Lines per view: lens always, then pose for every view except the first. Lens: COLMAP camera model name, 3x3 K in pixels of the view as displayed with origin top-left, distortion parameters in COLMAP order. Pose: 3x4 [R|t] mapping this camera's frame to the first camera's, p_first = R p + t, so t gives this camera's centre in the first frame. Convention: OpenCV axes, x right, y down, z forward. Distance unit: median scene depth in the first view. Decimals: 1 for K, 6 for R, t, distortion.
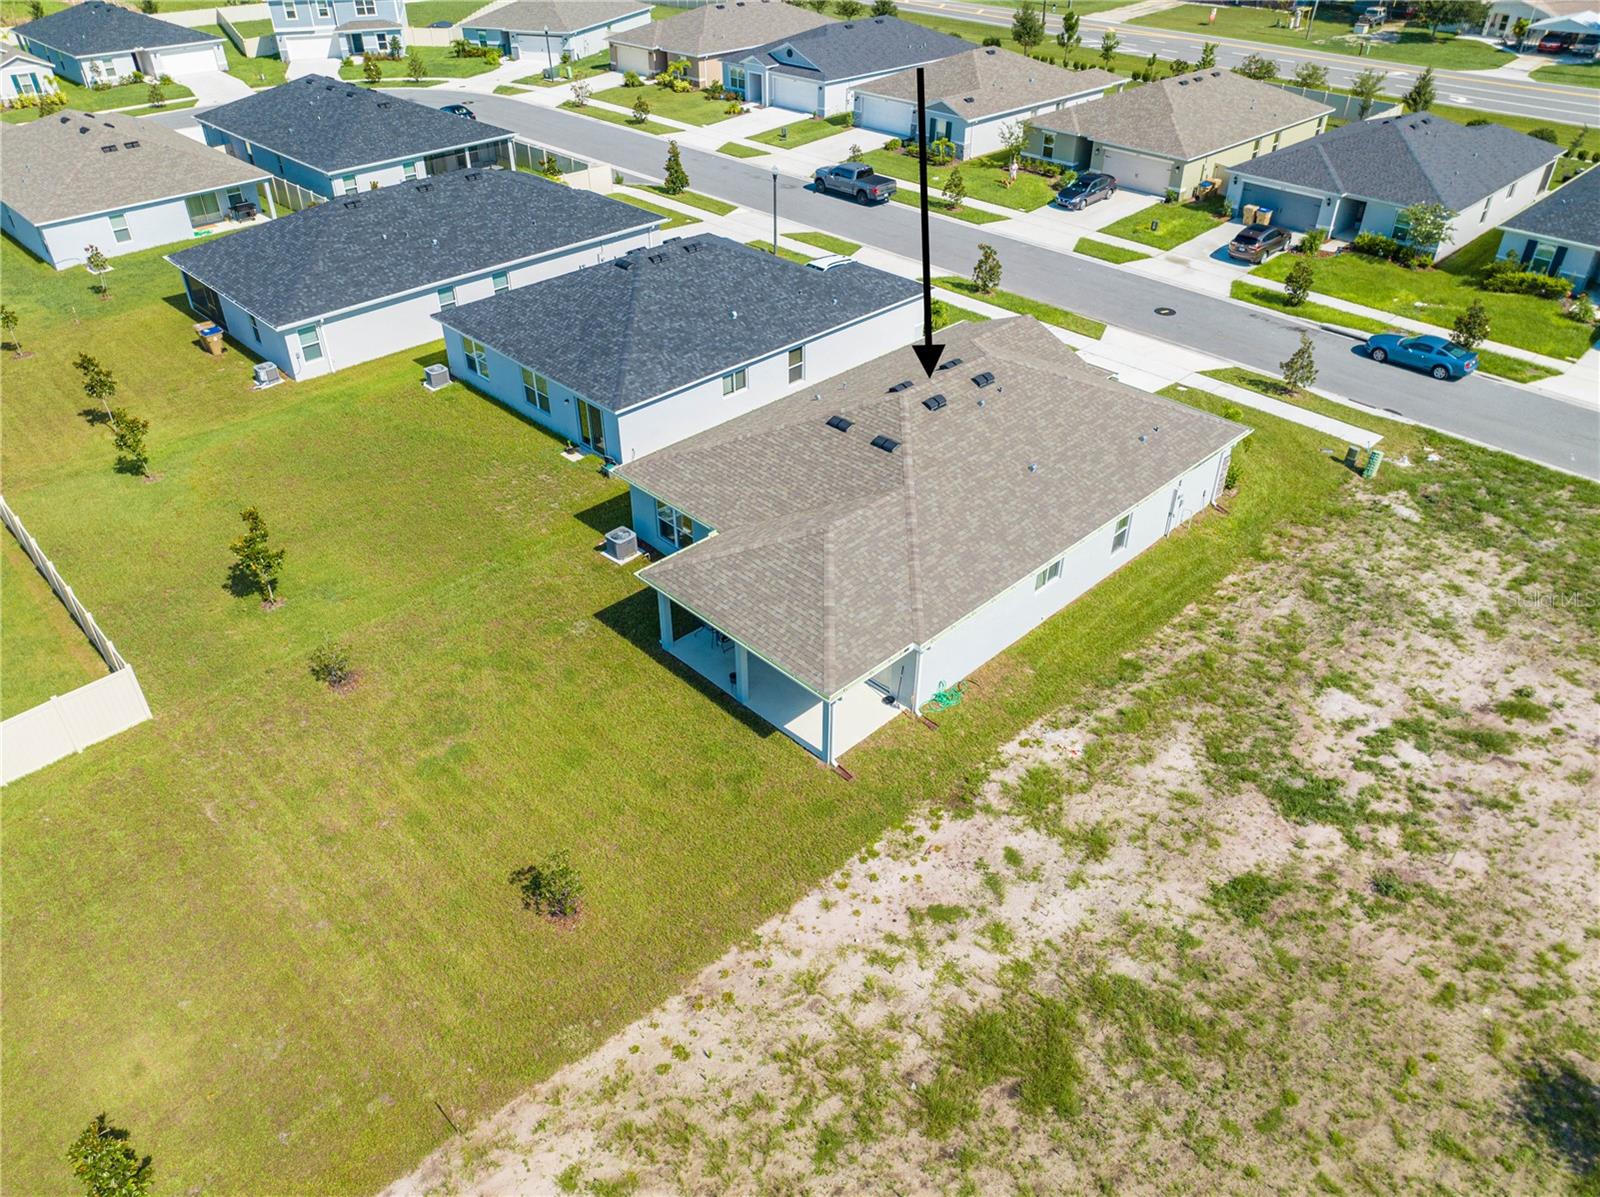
lens RADIAL K [[1132.0, 0, 802.5], [0, 1132.0, 596.1], [0, 0, 1]] dist [-0.048886, 0.023923]
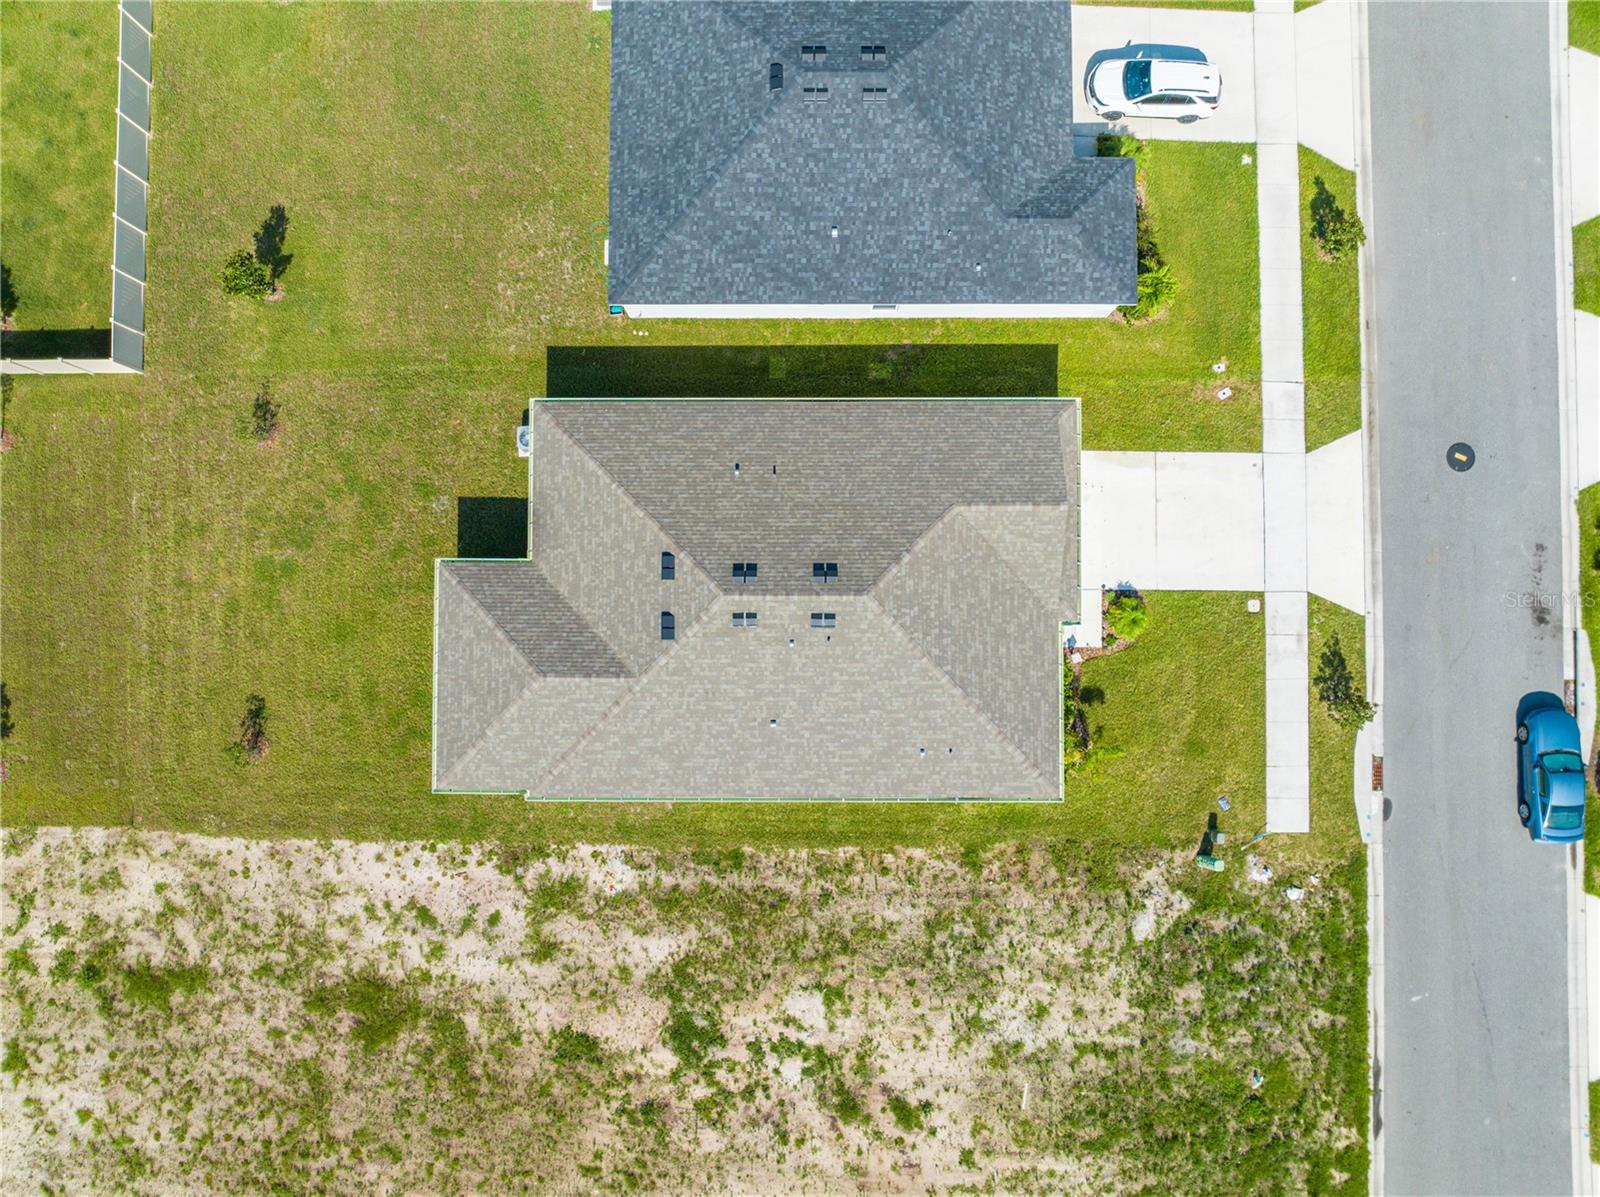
lens RADIAL K [[1132.0, 0, 794.2], [0, 1132.0, 597.2], [0, 0, 1]] dist [-0.048886, 0.023923]
pose [[0.712585, 0.701167, -0.024251, 0.202944], [-0.401205, 0.435608, 0.805779, -1.282934], [0.575549, -0.564456, 0.591720, 0.578414]]
